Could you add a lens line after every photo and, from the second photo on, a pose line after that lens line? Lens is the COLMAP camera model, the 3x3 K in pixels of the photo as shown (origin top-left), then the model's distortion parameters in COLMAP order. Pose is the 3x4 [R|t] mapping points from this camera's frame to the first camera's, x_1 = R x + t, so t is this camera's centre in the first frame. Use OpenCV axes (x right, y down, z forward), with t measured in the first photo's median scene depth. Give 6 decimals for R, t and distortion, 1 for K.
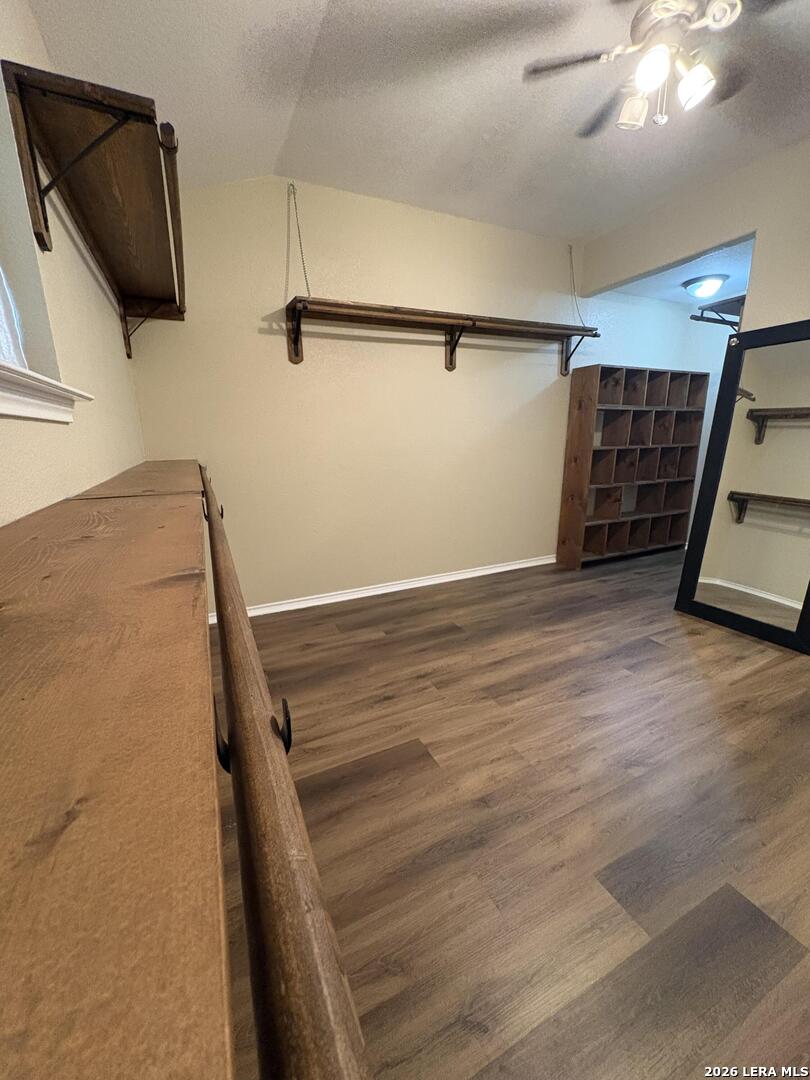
lens RADIAL K [[427.0, 0, 400.5], [0, 427.0, 535.7], [0, 0, 1]] dist [0.002319, 0.000086]
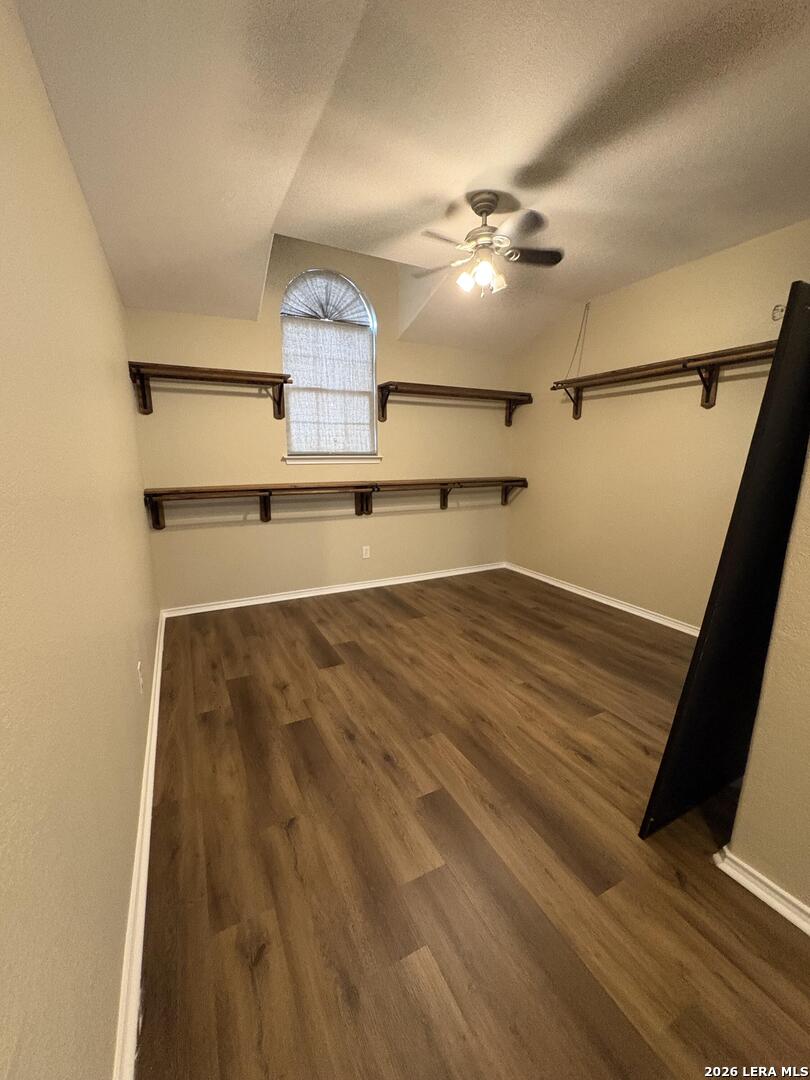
lens RADIAL K [[427.0, 0, 400.6], [0, 427.0, 543.7], [0, 0, 1]] dist [0.002319, 0.000086]
pose [[0.031167, 0.230432, -0.972589, 1.447540], [-0.232204, 0.948108, 0.217190, -0.197524], [0.972168, 0.219070, 0.083057, 0.474506]]
